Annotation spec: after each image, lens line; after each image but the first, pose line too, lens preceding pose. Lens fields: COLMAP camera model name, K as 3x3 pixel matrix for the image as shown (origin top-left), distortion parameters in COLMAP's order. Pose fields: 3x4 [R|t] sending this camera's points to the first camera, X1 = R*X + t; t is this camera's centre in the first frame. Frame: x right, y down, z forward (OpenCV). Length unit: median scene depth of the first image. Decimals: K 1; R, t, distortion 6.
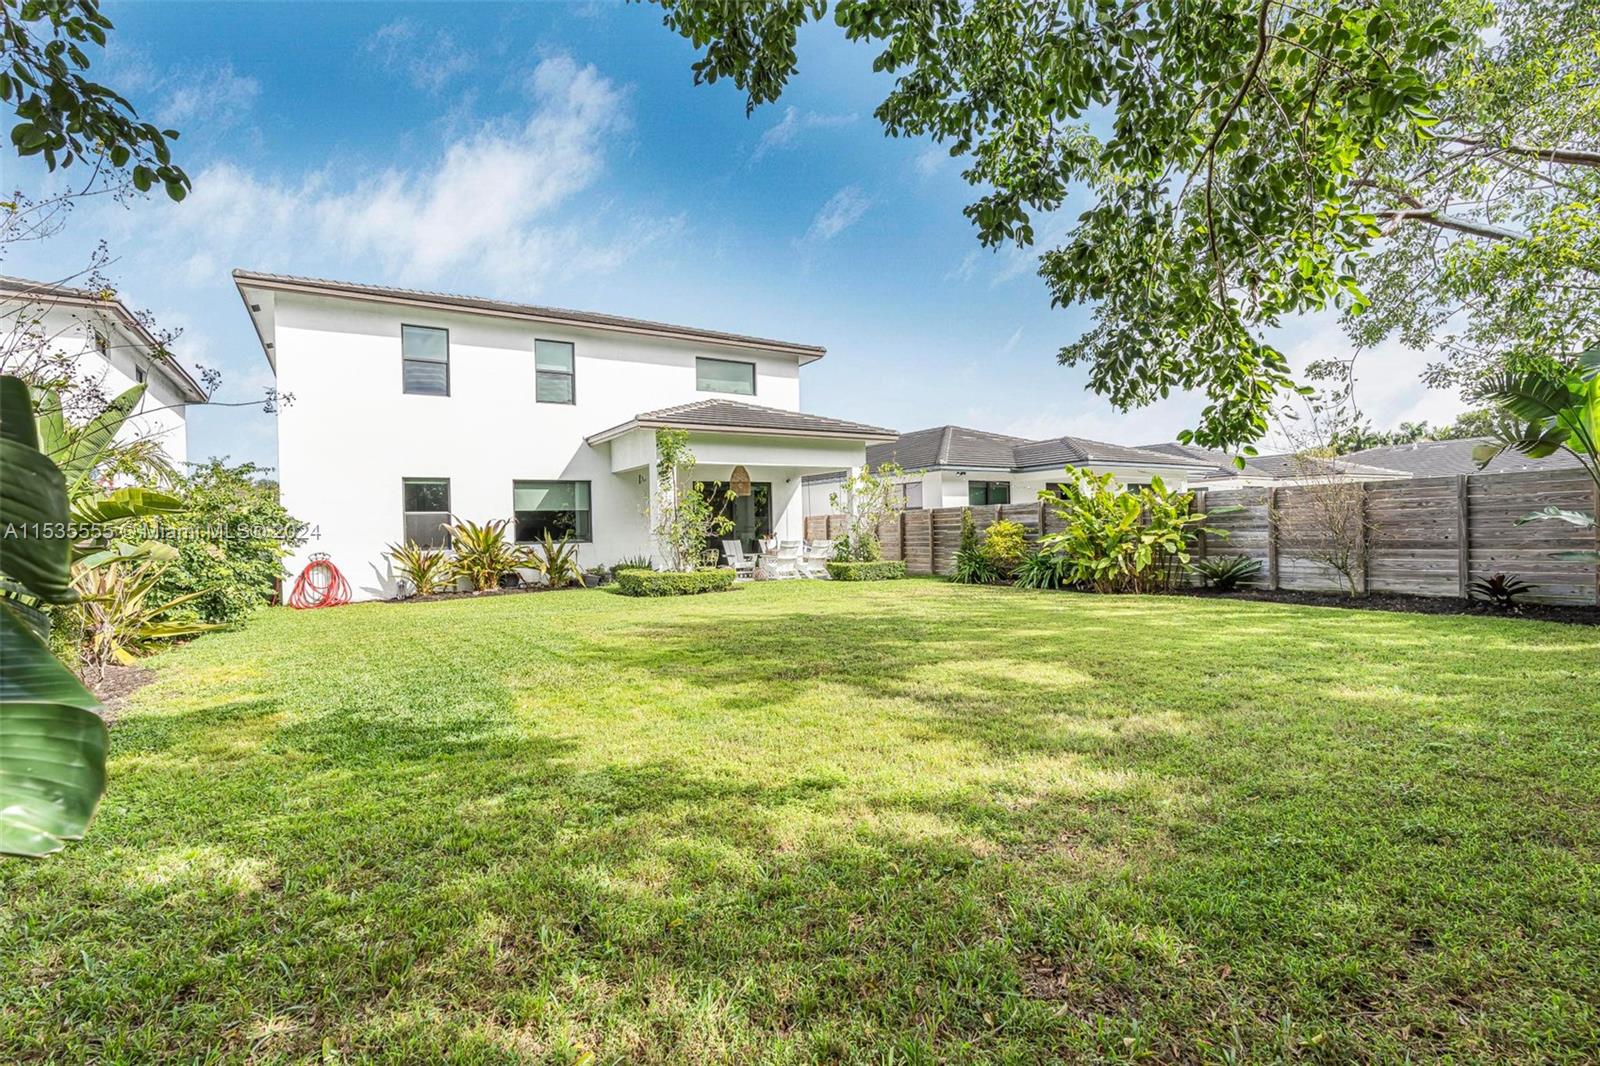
lens RADIAL K [[734.4, 0, 799.6], [0, 734.4, 532.4], [0, 0, 1]] dist [-0.000844, 0.000083]
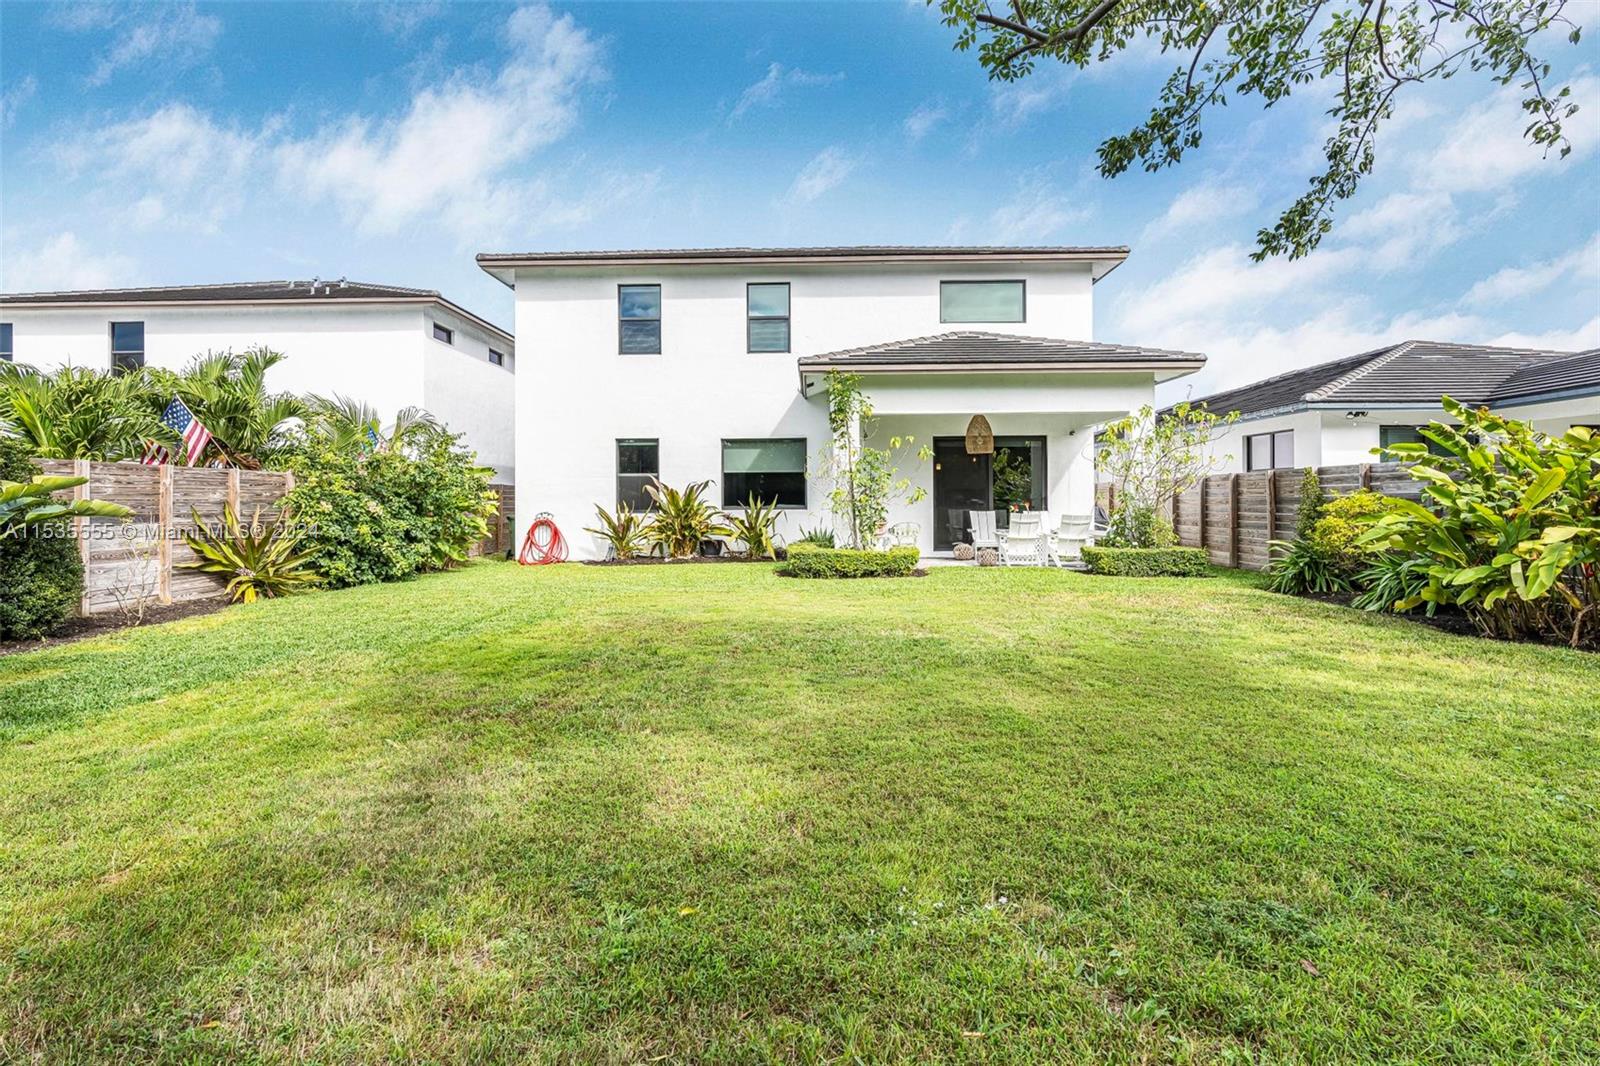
lens RADIAL K [[807.8, 0, 798.4], [0, 807.8, 500.0], [0, 0, 1]] dist [0.000359, 0.000018]
pose [[0.836545, 0.019842, -0.547538, 0.250894], [-0.017968, 0.999800, 0.008780, -0.005910], [0.547603, 0.002493, 0.836735, 0.209240]]
